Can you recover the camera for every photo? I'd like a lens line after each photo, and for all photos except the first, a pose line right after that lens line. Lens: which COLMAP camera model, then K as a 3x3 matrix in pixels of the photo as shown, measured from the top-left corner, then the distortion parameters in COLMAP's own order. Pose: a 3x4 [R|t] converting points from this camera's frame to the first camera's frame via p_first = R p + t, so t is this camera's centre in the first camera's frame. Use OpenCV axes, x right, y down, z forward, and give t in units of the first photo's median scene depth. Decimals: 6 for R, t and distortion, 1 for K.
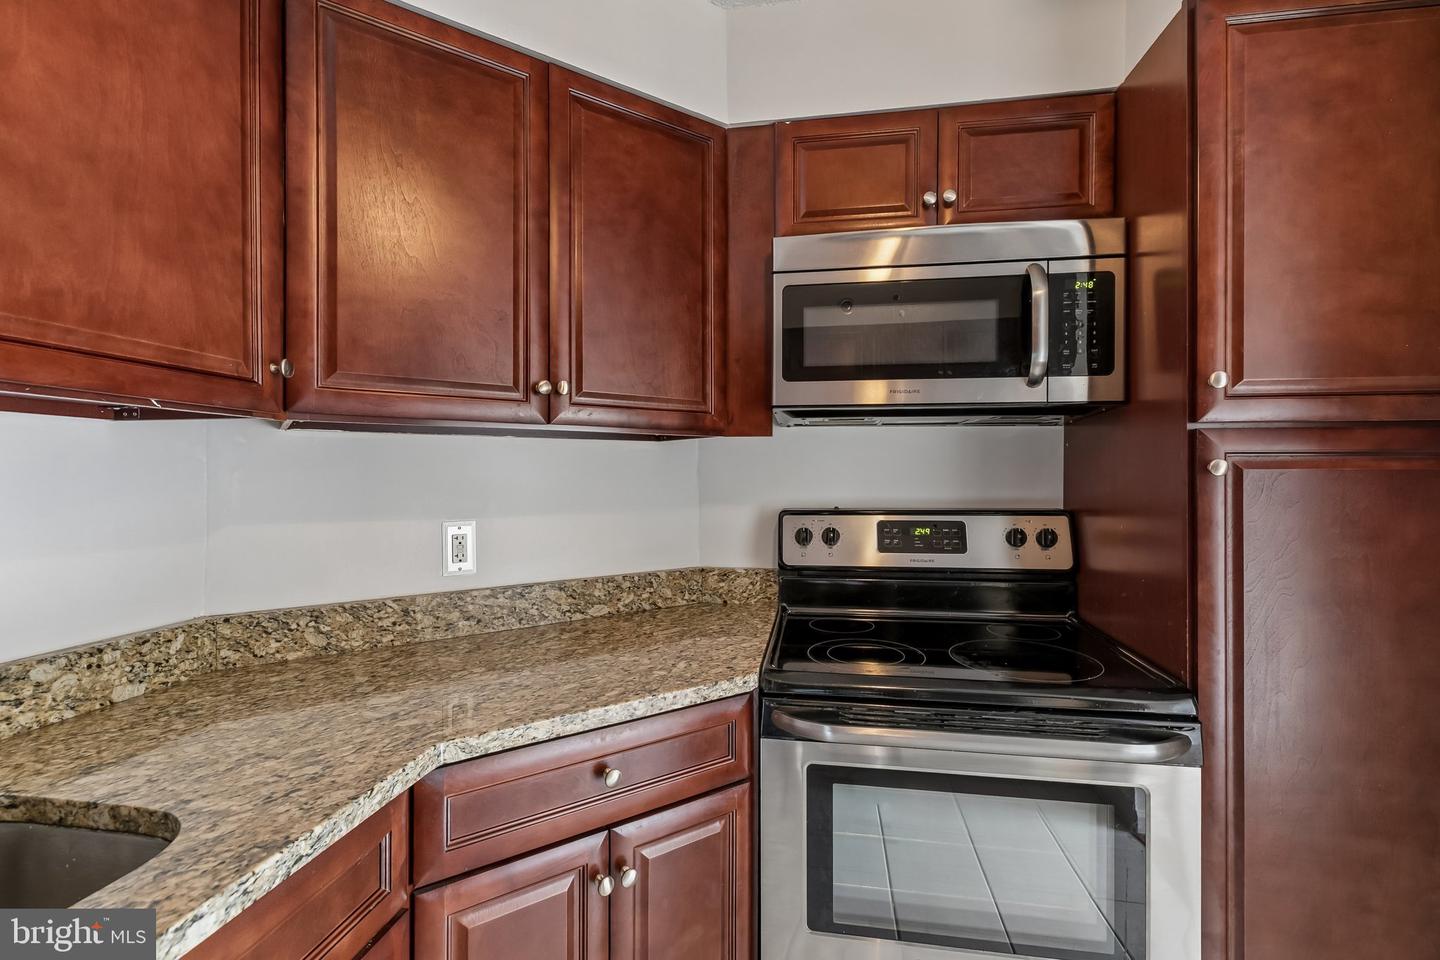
lens RADIAL K [[659.5, 0, 720.0], [0, 659.5, 469.3], [0, 0, 1]] dist [-0.000178, -0.001217]
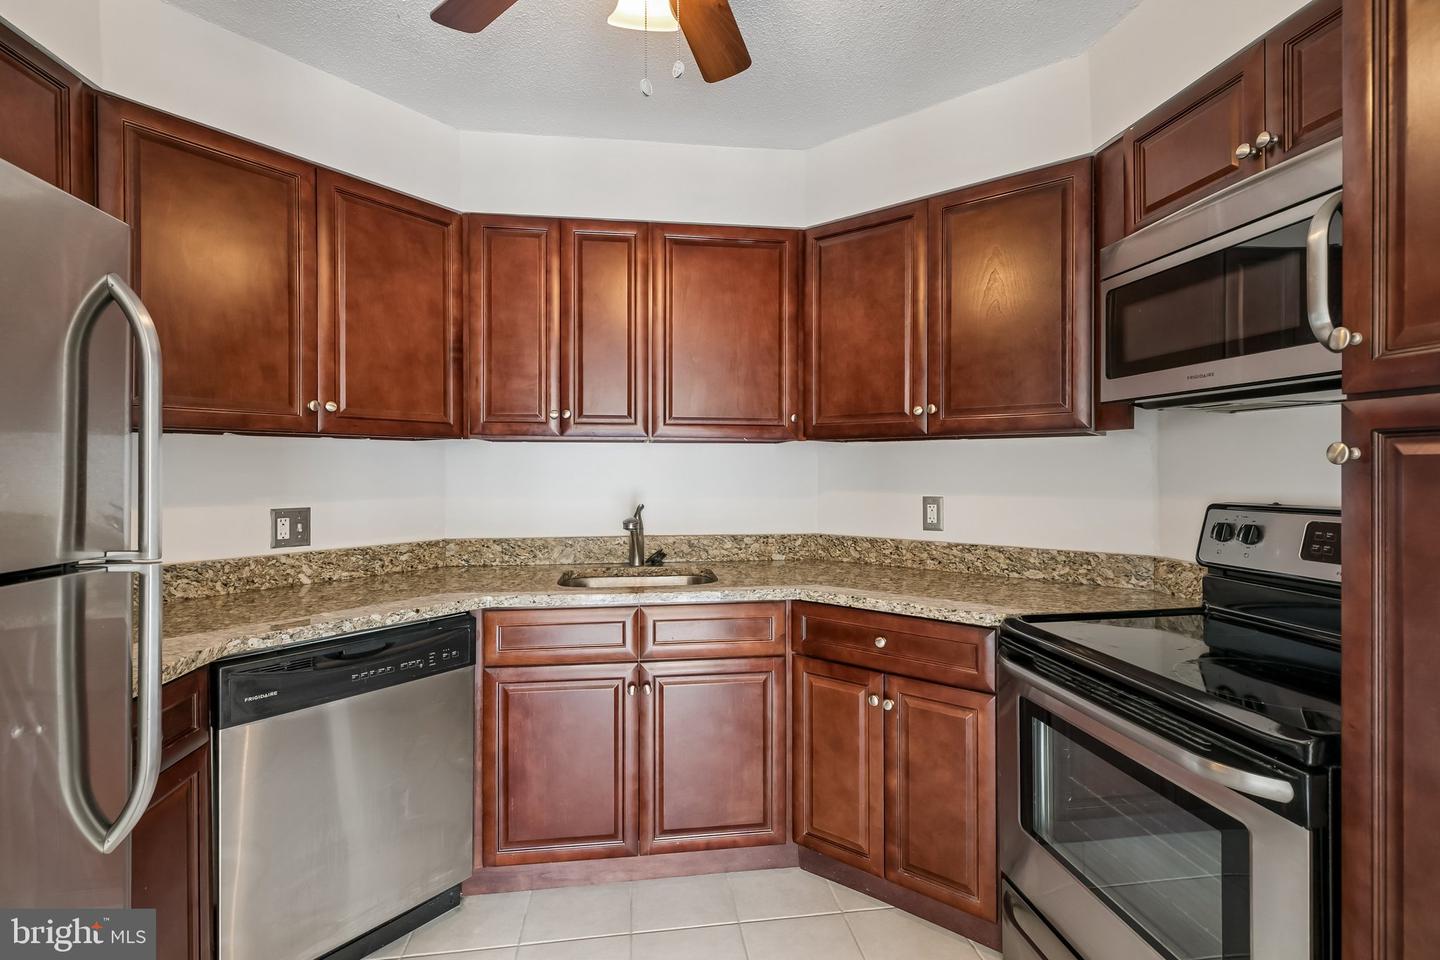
lens RADIAL K [[659.5, 0, 721.1], [0, 659.5, 474.5], [0, 0, 1]] dist [-0.000178, -0.001217]
pose [[0.290355, 0.006144, -0.956899, 0.888427], [0.005394, 0.999953, 0.008057, 0.010769], [0.956904, -0.007501, 0.290308, 0.068276]]
